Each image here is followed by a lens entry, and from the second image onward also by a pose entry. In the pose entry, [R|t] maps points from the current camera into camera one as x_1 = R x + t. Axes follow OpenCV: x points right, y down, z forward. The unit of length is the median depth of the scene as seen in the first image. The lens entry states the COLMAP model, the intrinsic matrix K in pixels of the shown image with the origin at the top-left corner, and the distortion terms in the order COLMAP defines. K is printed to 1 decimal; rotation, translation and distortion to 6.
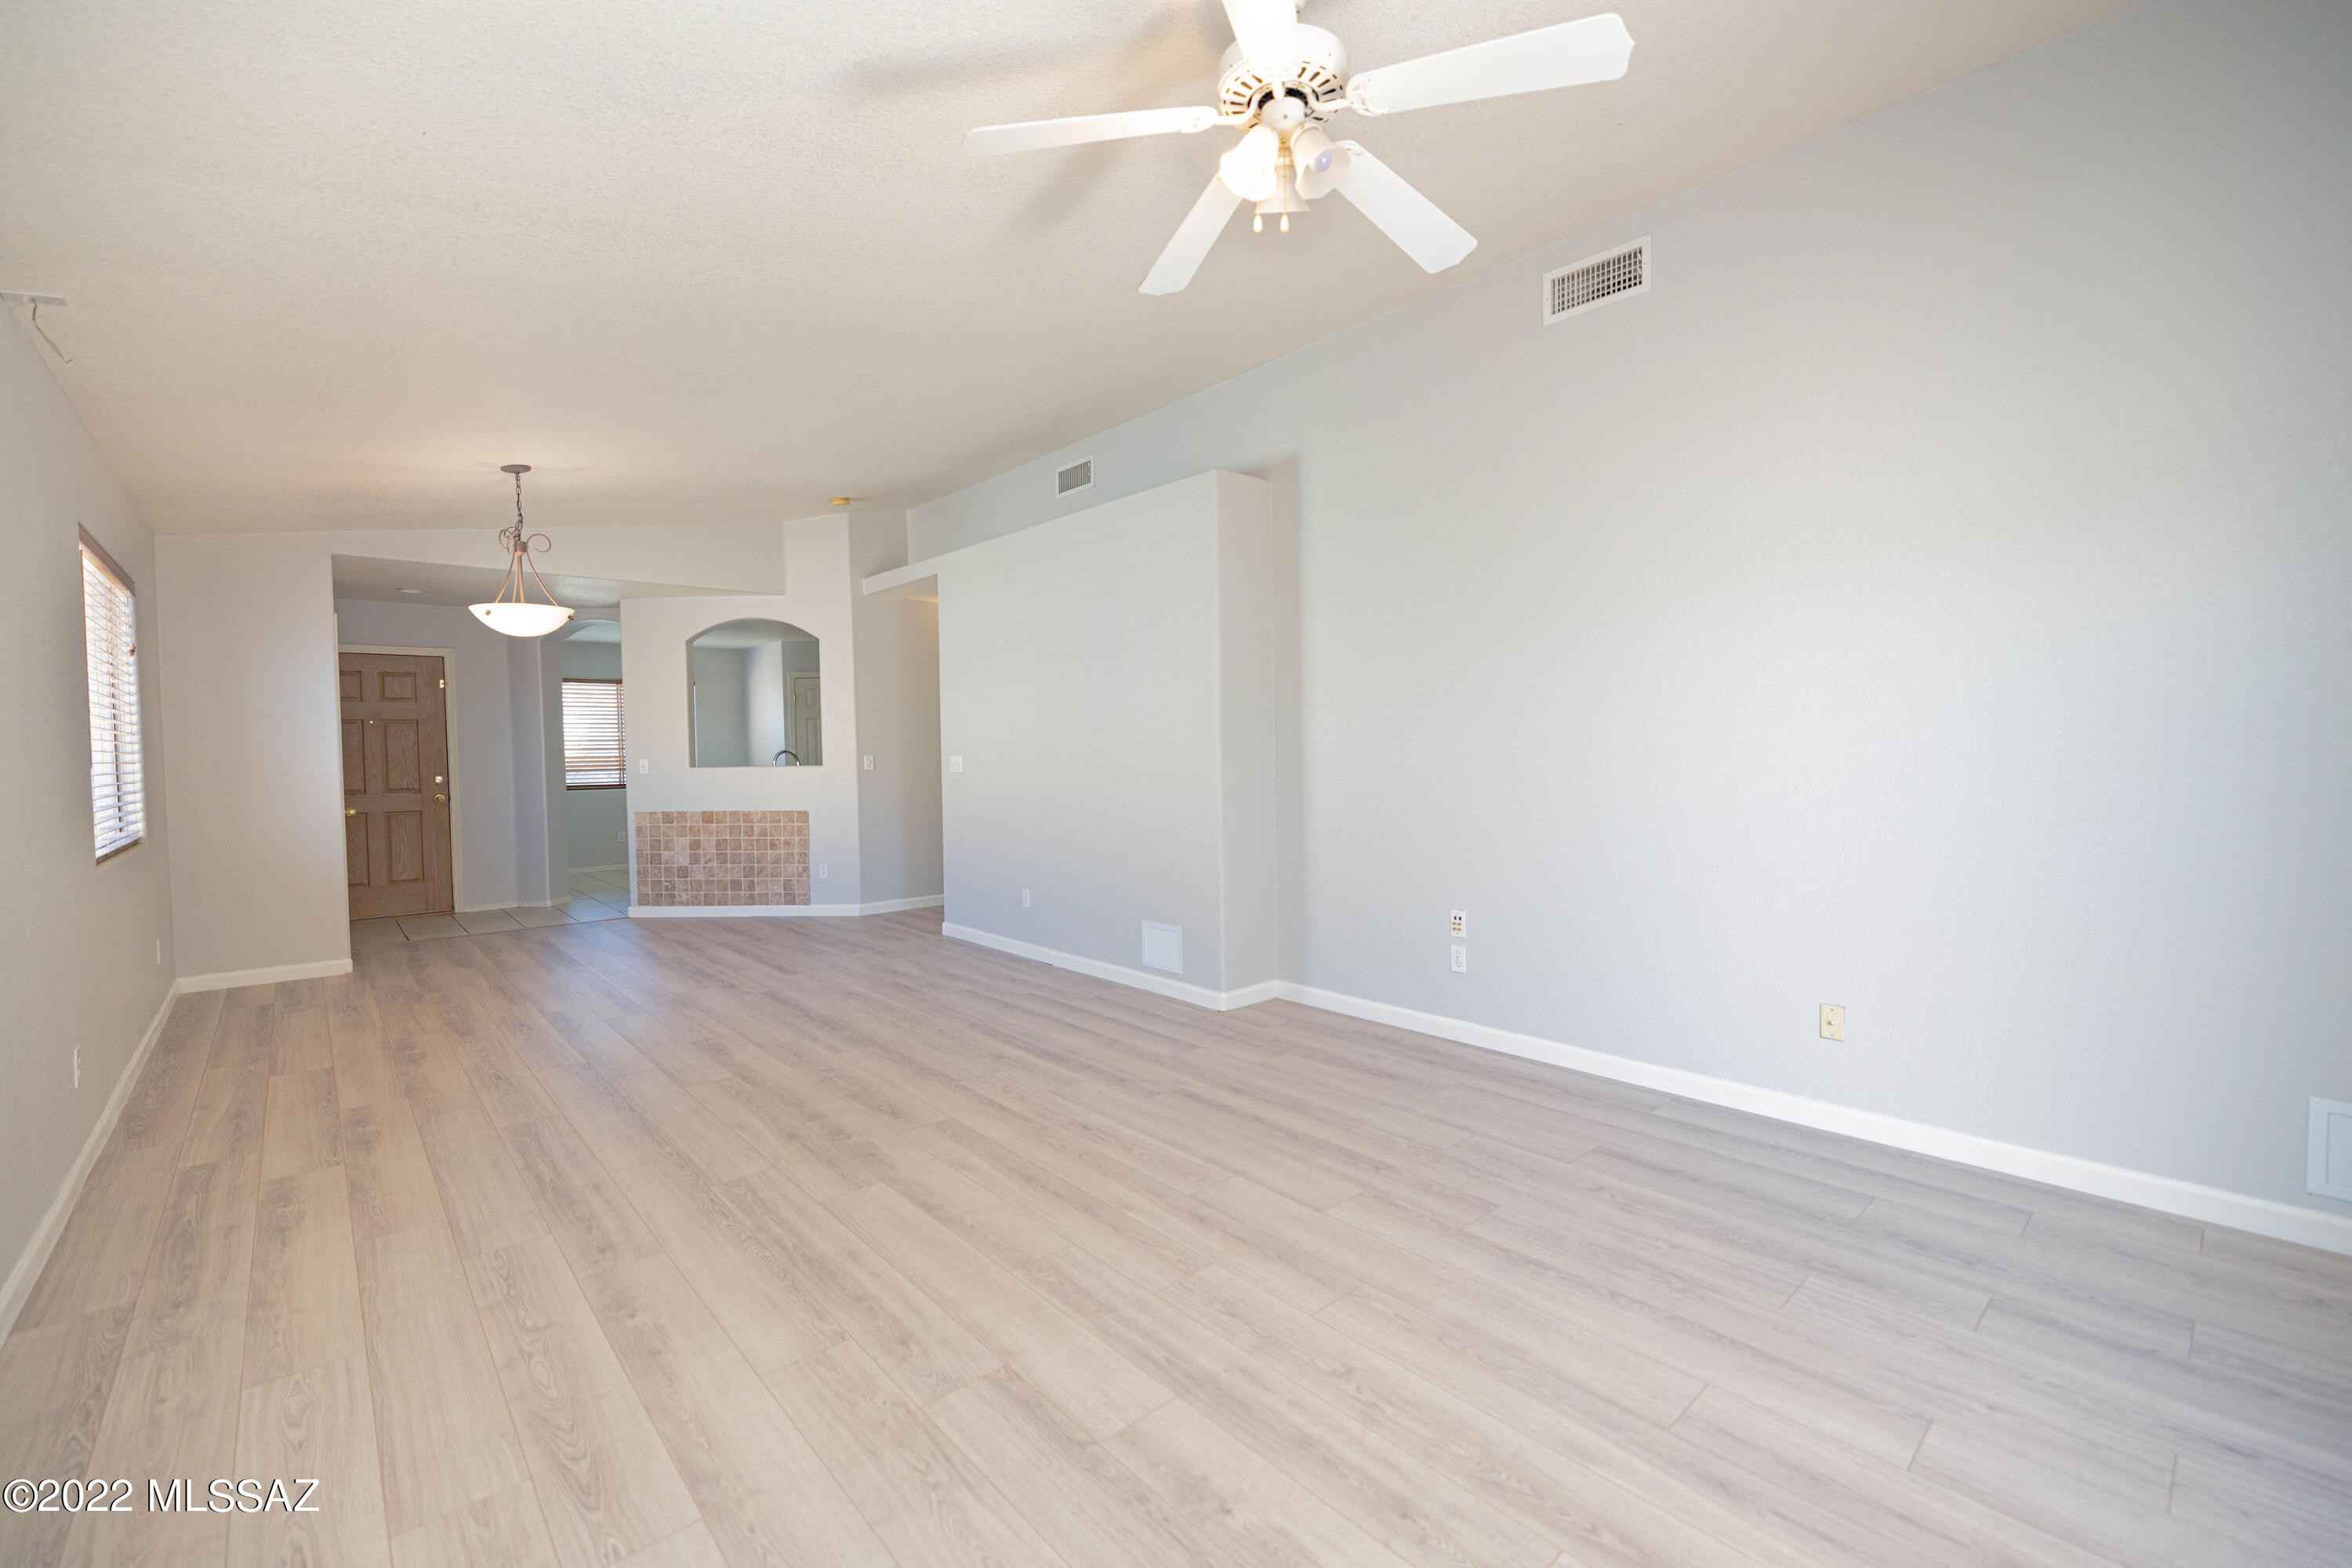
lens RADIAL K [[972.0, 0, 1176.0], [0, 972.0, 784.0], [0, 0, 1]] dist [-0.001845, 0.000013]
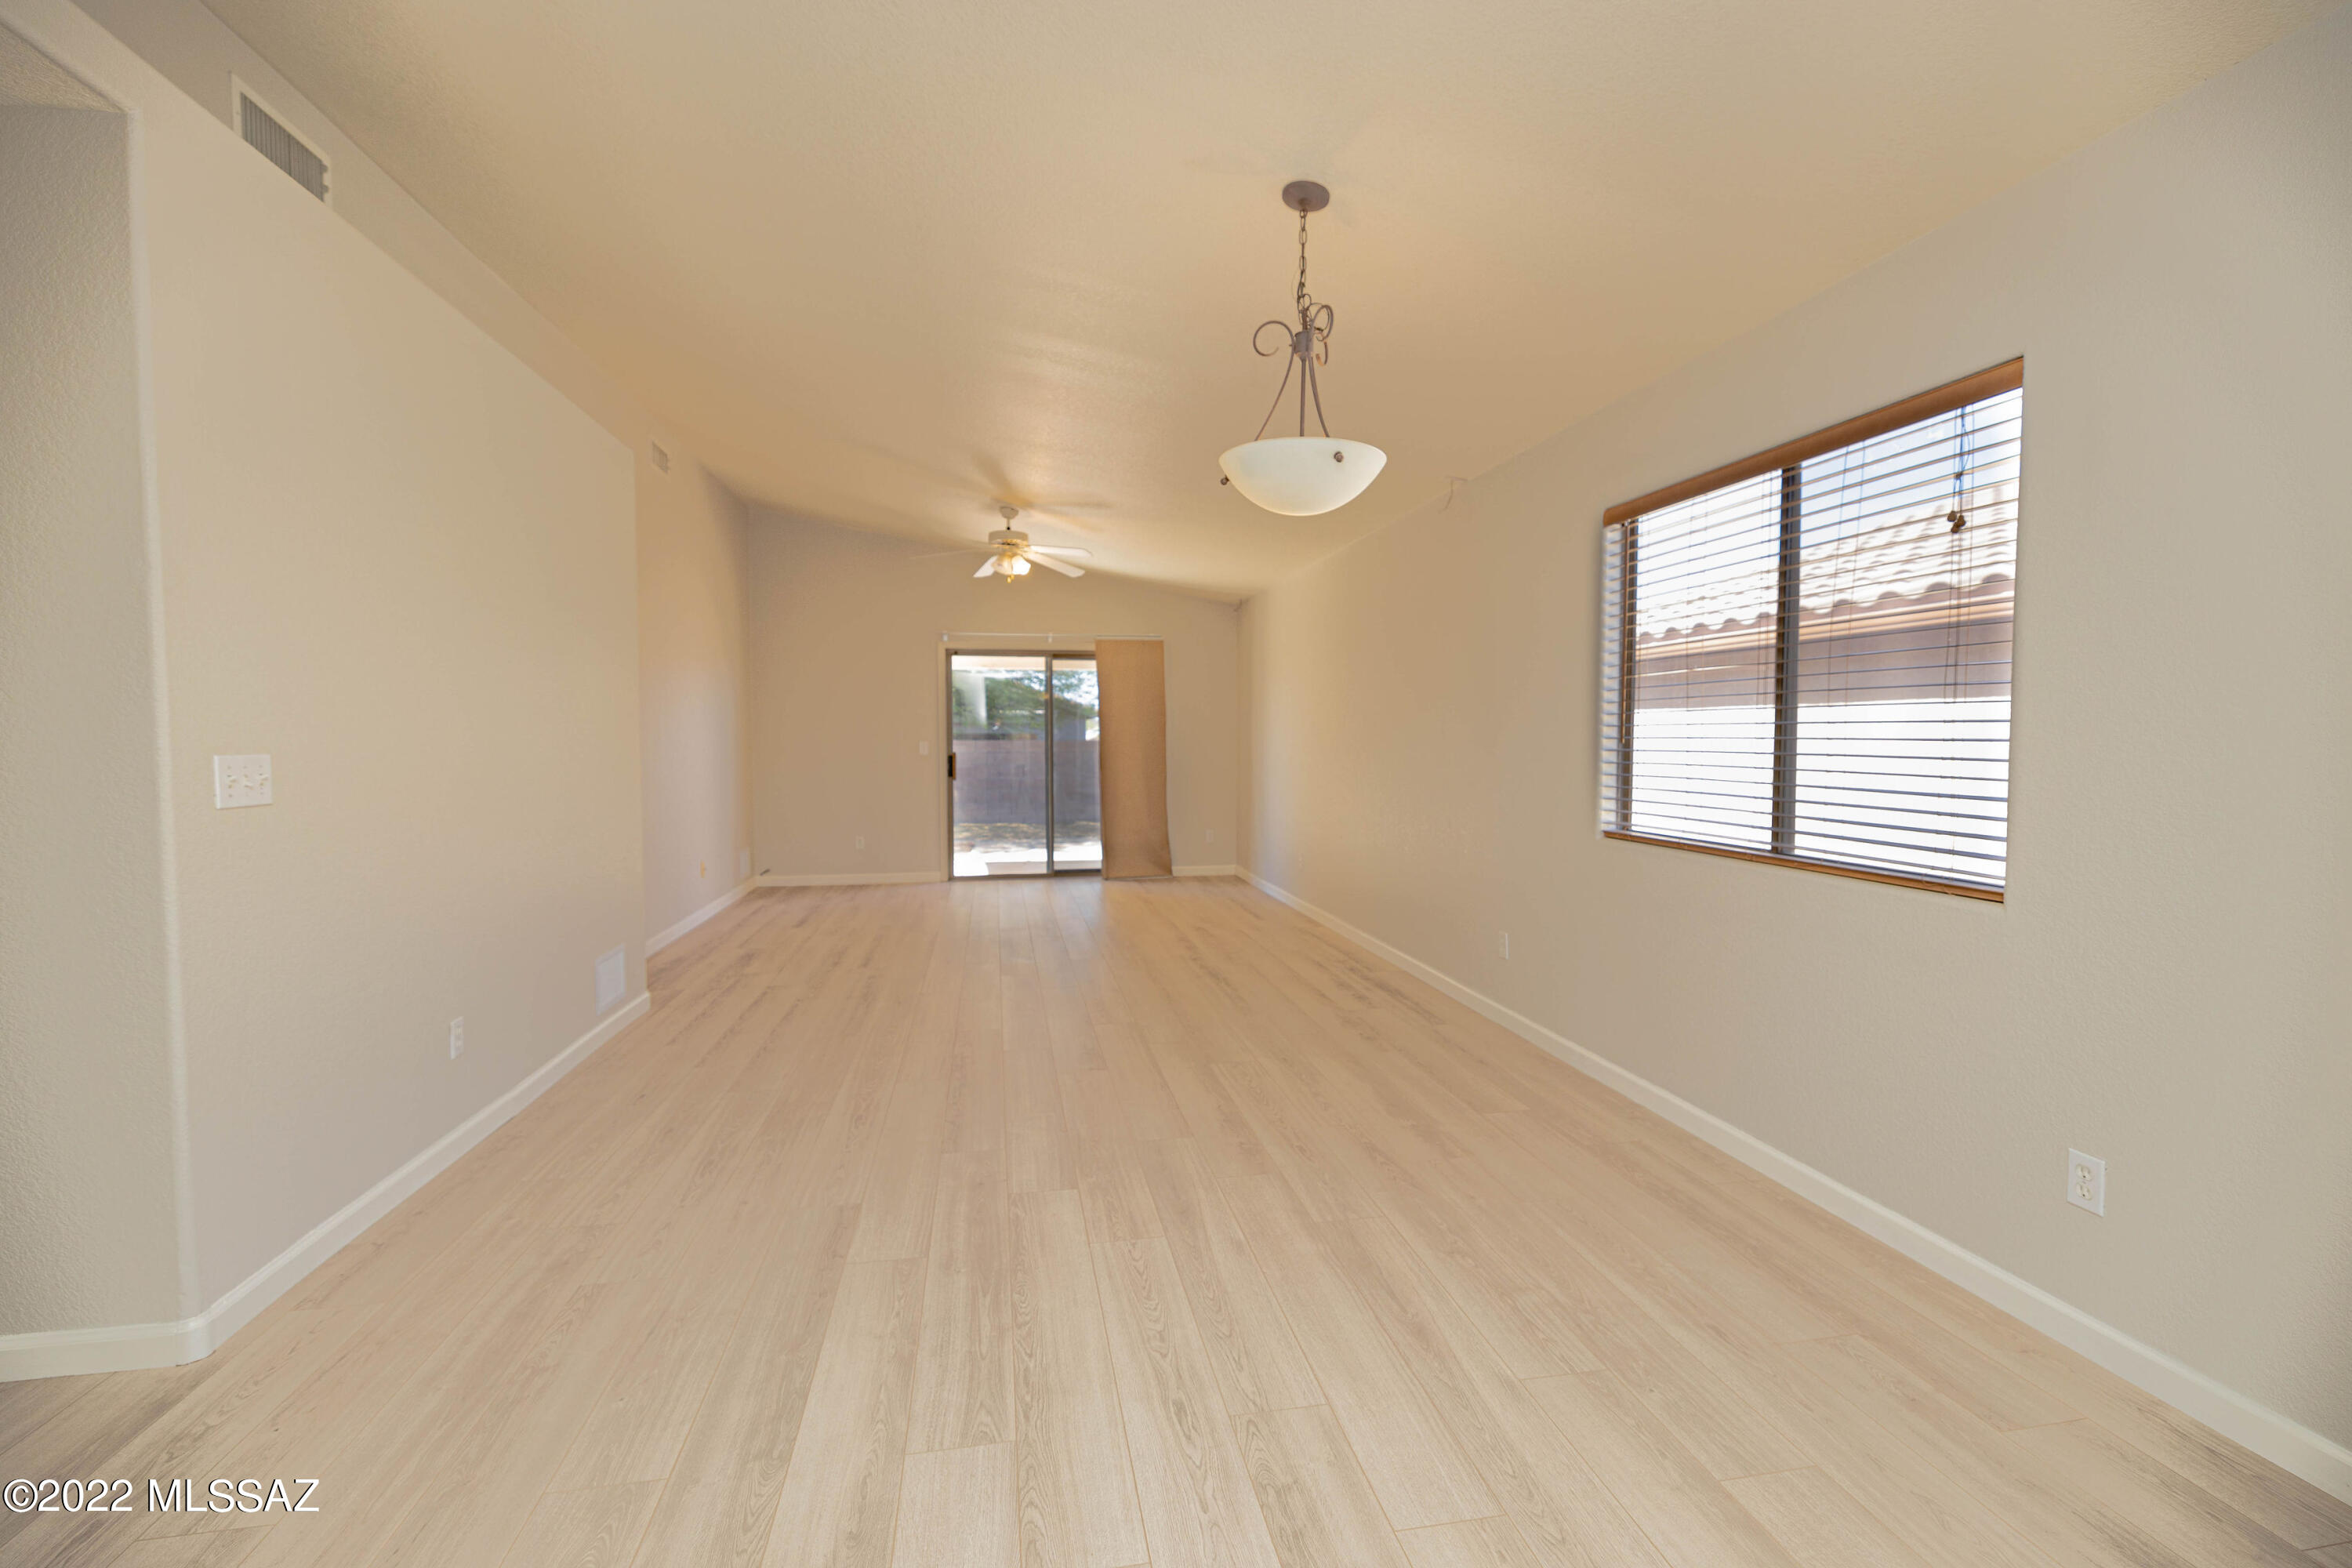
lens RADIAL K [[972.0, 0, 1176.0], [0, 972.0, 784.0], [0, 0, 1]] dist [-0.001845, 0.000013]
pose [[-0.850901, -0.013789, 0.525144, -0.972266], [0.029764, 0.996784, 0.074400, -0.050744], [-0.524481, 0.078938, -0.847755, 1.631246]]
